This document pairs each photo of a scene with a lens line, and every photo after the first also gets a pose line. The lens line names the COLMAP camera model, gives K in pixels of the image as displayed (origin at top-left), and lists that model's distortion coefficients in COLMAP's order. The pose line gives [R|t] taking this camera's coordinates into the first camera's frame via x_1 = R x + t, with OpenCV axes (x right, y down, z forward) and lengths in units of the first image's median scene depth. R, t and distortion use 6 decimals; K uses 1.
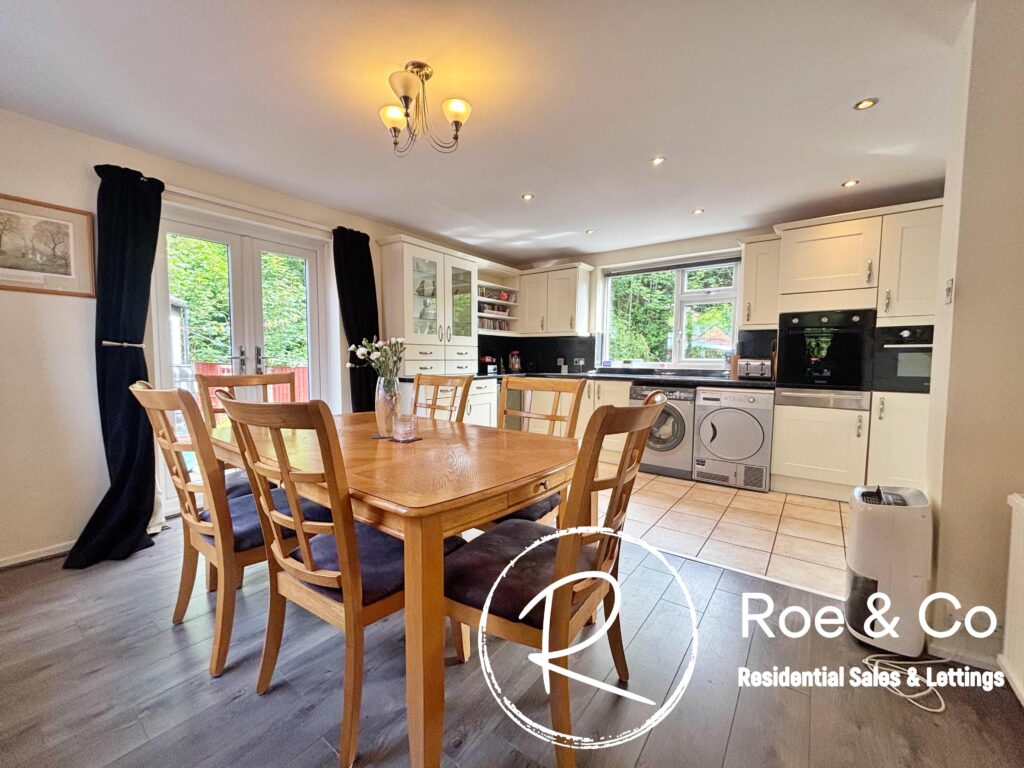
lens RADIAL K [[414.2, 0, 512.2], [0, 414.2, 385.1], [0, 0, 1]] dist [-0.003128, 0.000441]
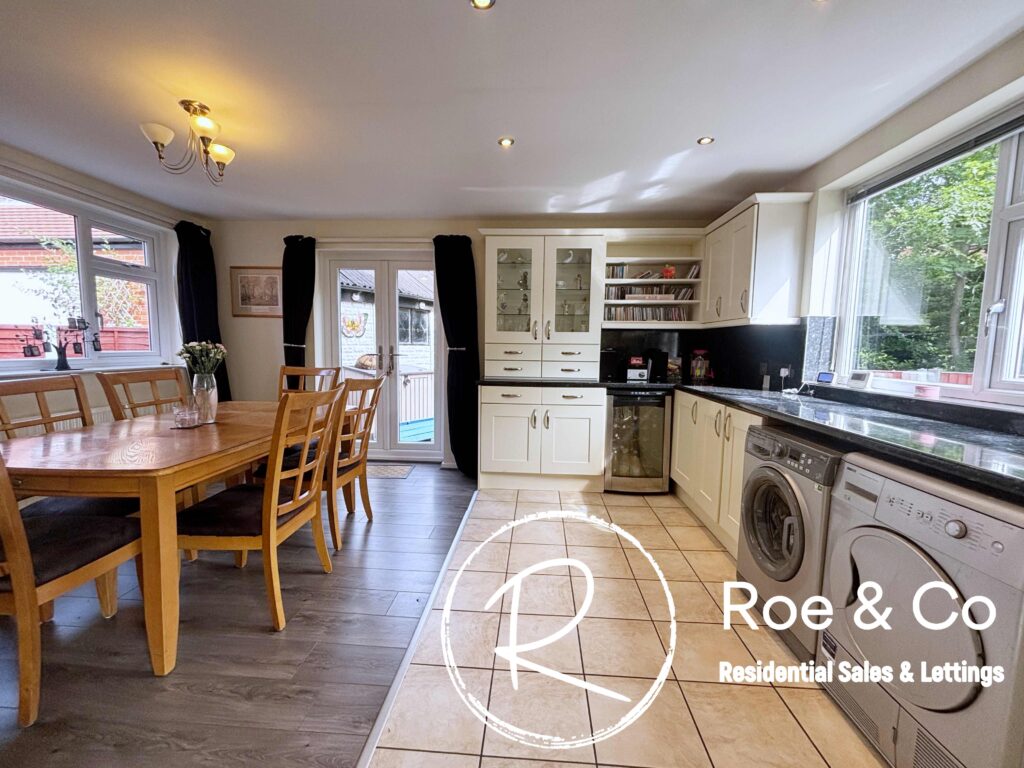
lens RADIAL K [[414.2, 0, 519.5], [0, 414.2, 391.5], [0, 0, 1]] dist [-0.003128, 0.000441]
pose [[0.551670, 0.095338, -0.828595, 0.504003], [-0.069118, 0.995254, 0.068496, -0.048940], [0.831193, 0.019484, 0.555642, 0.453582]]
